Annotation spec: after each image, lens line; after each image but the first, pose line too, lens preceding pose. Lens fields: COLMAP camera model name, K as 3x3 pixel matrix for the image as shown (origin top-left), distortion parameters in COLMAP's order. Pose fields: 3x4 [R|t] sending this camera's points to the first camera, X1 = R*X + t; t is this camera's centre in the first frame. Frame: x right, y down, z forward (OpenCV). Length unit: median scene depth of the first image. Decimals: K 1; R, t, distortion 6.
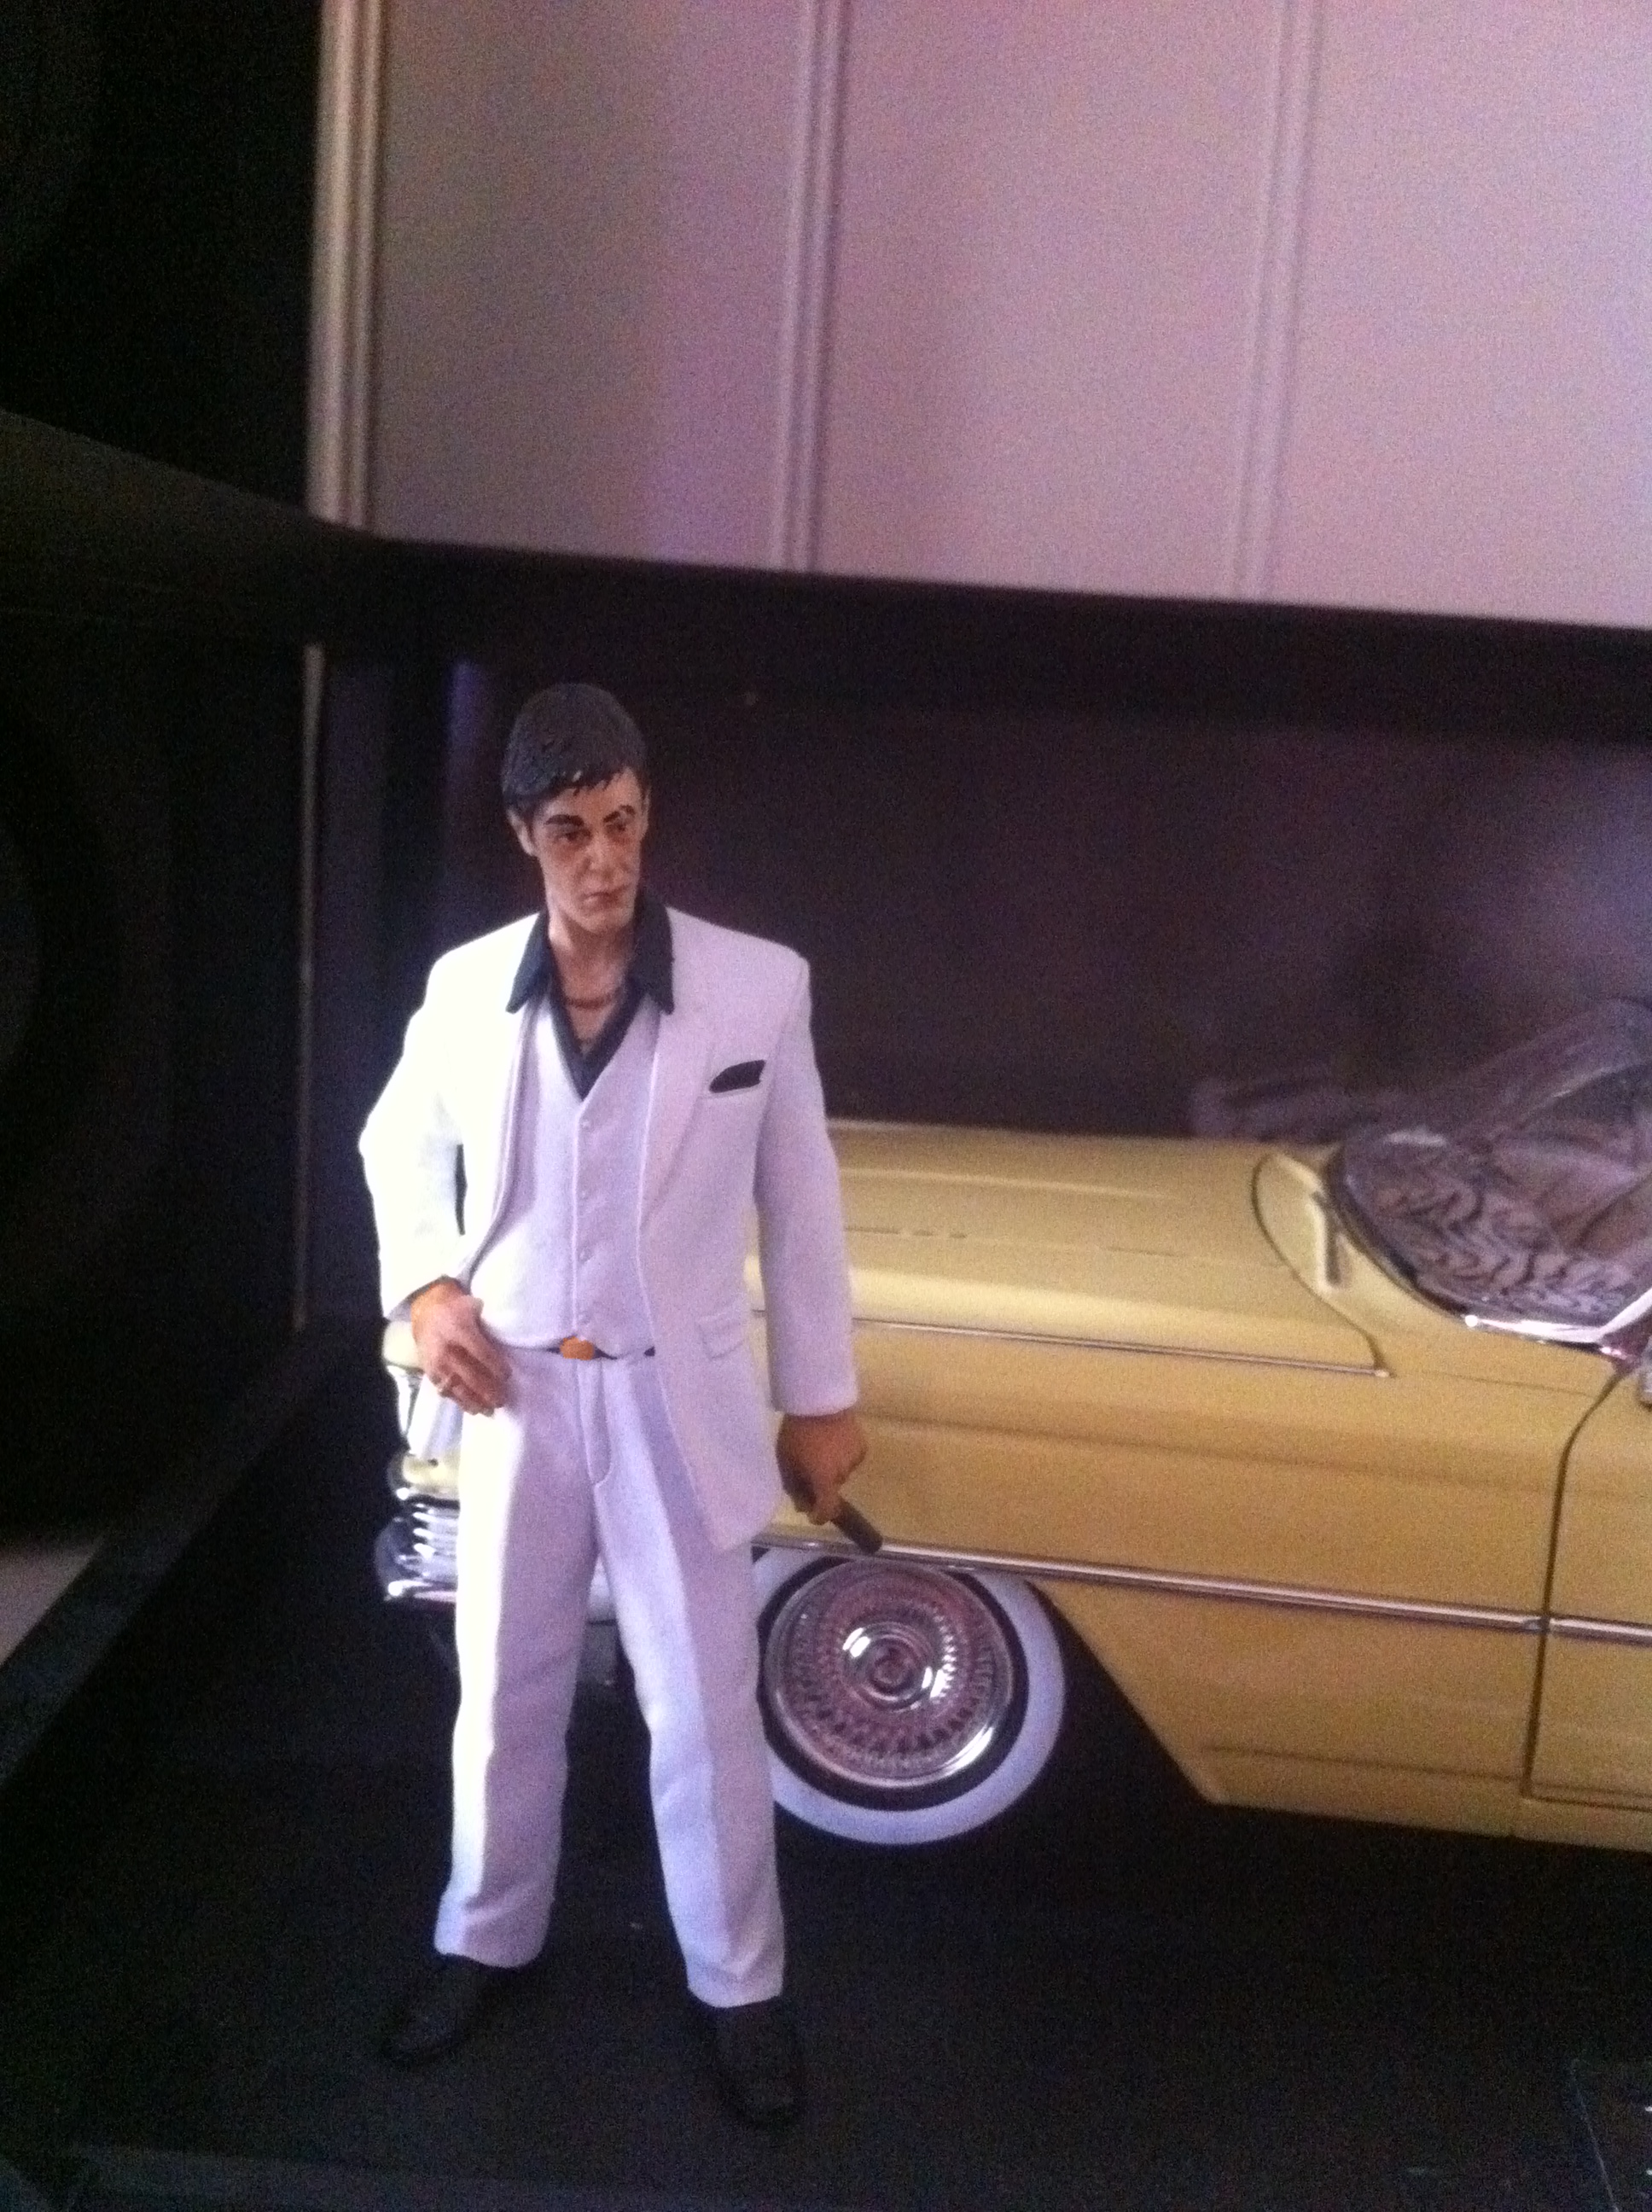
lens RADIAL K [[2231.4, 0, 826.0], [0, 2231.4, 1106.0], [0, 0, 1]] dist [0.043016, -0.011455]
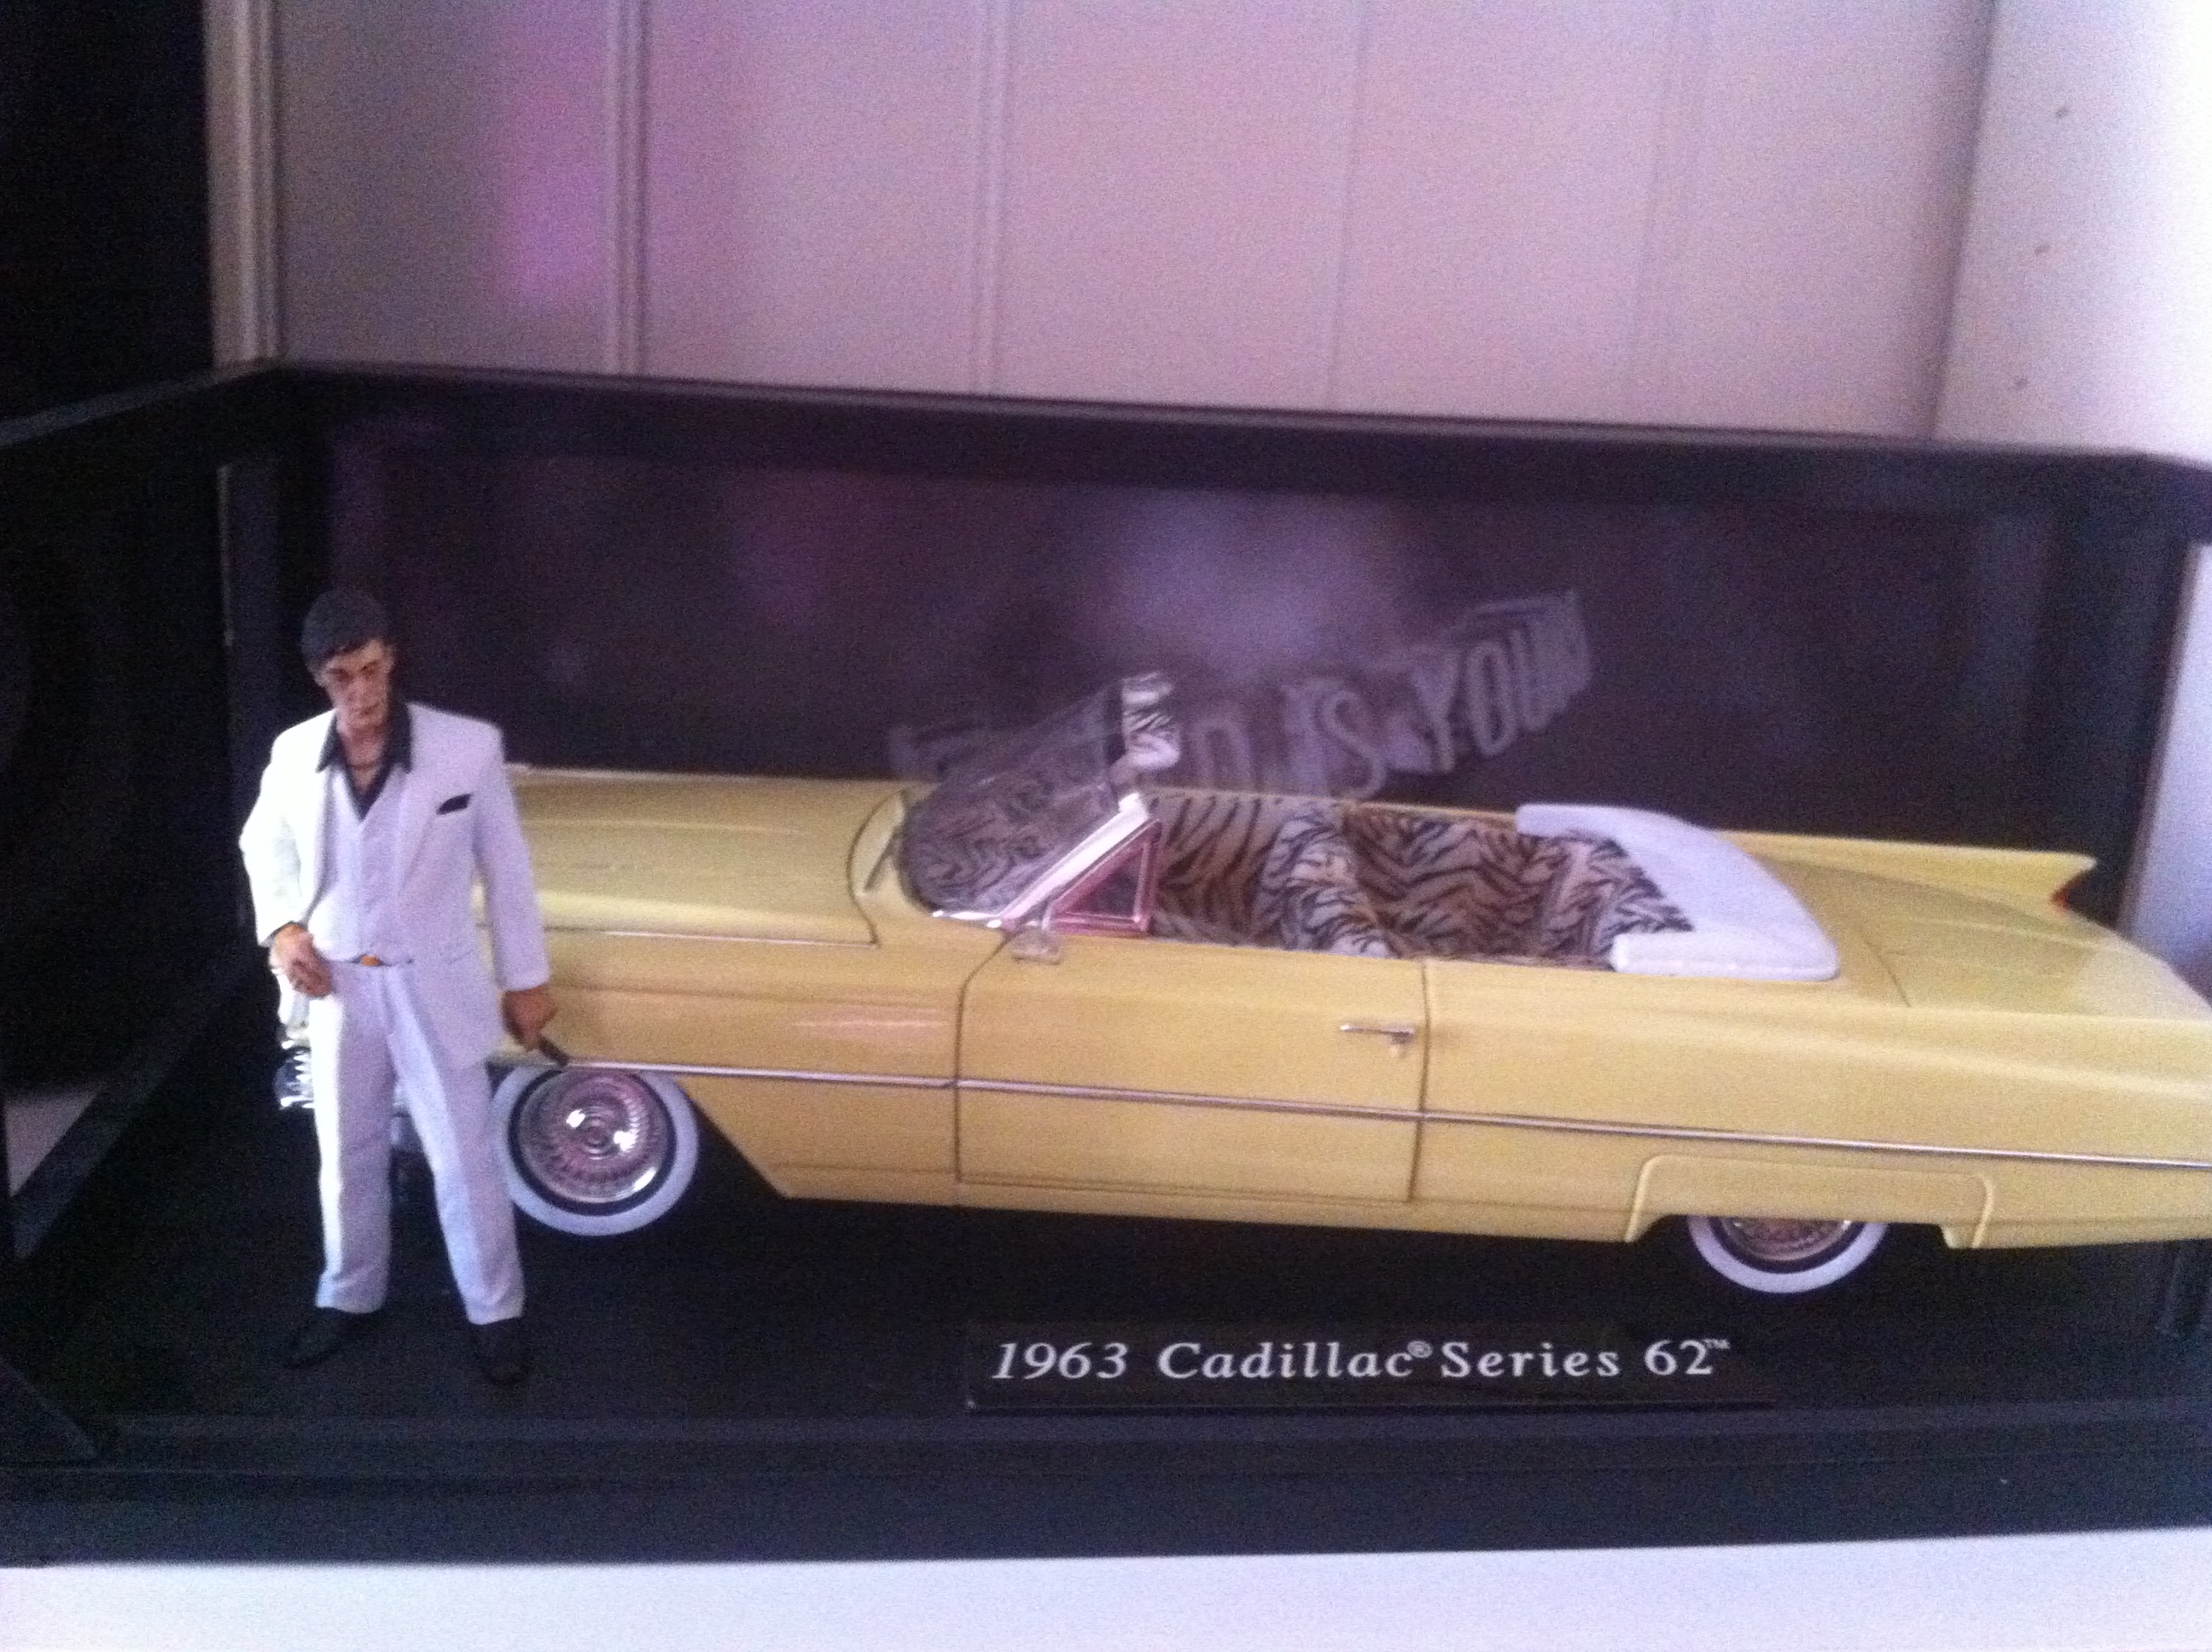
lens RADIAL K [[2231.4, 0, 1106.0], [0, 2231.4, 826.0], [0, 0, 1]] dist [0.043016, -0.011455]
pose [[0.993116, -0.038329, 0.110684, 0.257814], [0.028243, 0.995423, 0.091299, -0.133639], [-0.113677, -0.087544, 0.989653, -0.761624]]
